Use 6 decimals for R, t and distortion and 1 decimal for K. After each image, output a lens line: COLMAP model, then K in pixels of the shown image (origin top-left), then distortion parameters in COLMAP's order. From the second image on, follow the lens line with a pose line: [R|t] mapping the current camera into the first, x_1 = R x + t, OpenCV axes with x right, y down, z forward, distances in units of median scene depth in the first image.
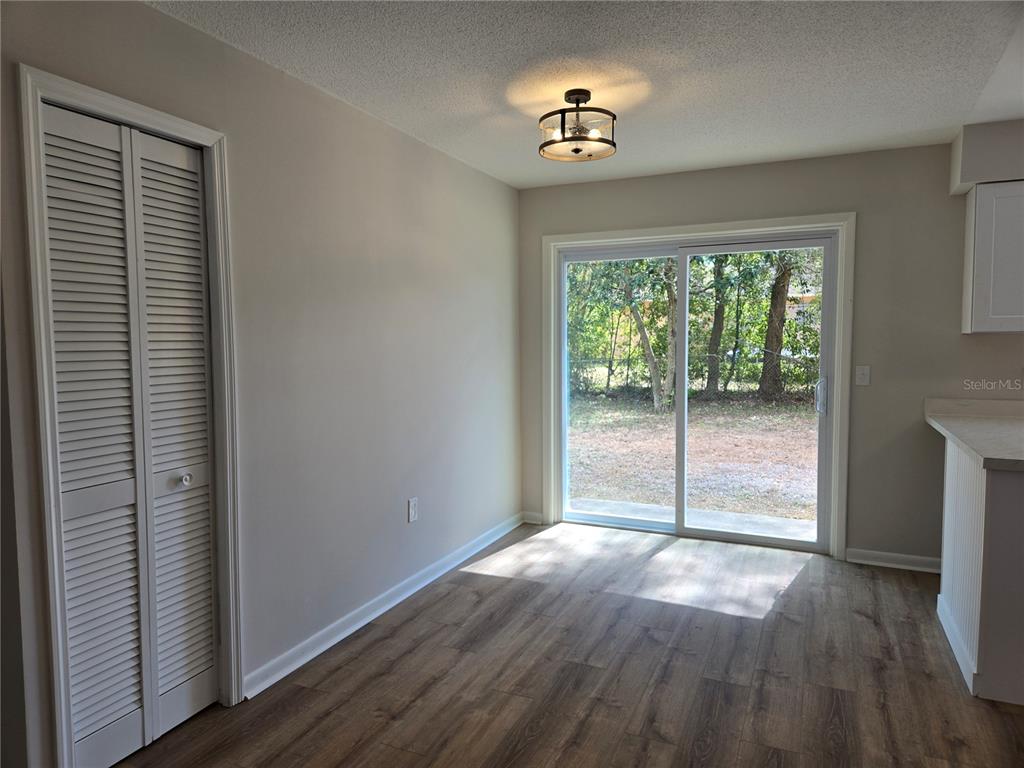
lens RADIAL K [[685.4, 0, 501.5], [0, 685.4, 385.1], [0, 0, 1]] dist [0.072059, -0.056822]
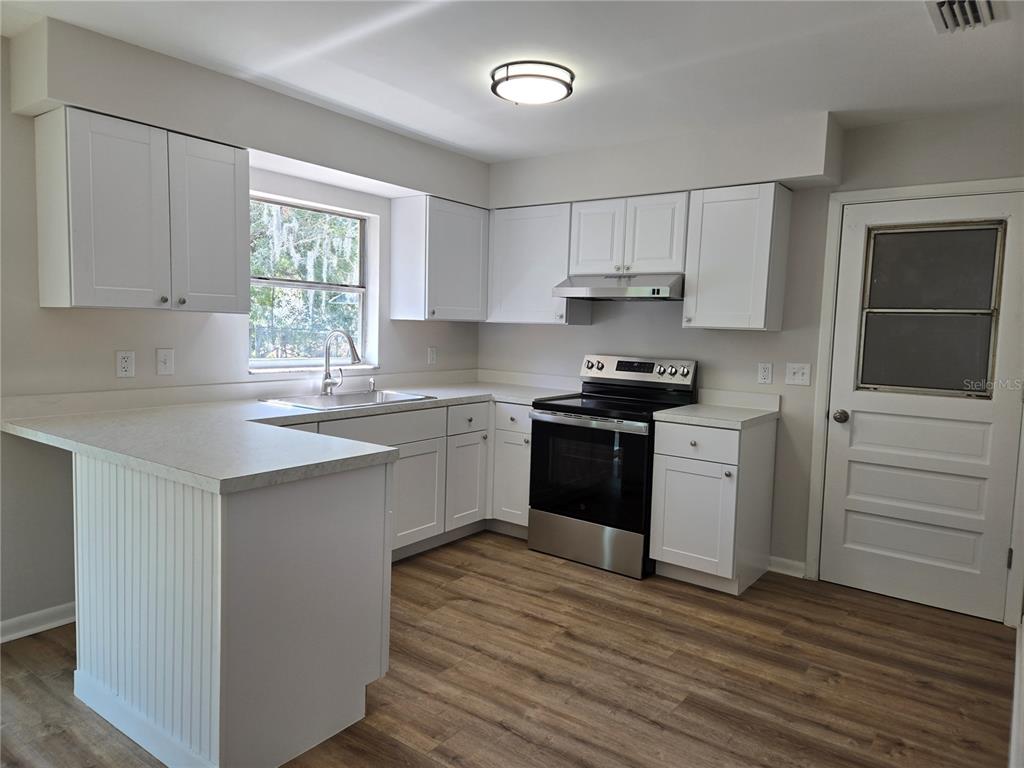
lens RADIAL K [[685.4, 0, 508.2], [0, 685.4, 376.7], [0, 0, 1]] dist [0.072059, -0.056822]
pose [[0.208820, -0.062378, 0.975963, 0.030945], [0.039128, 0.997697, 0.055396, -0.021048], [-0.977171, 0.026620, 0.210780, 0.361044]]
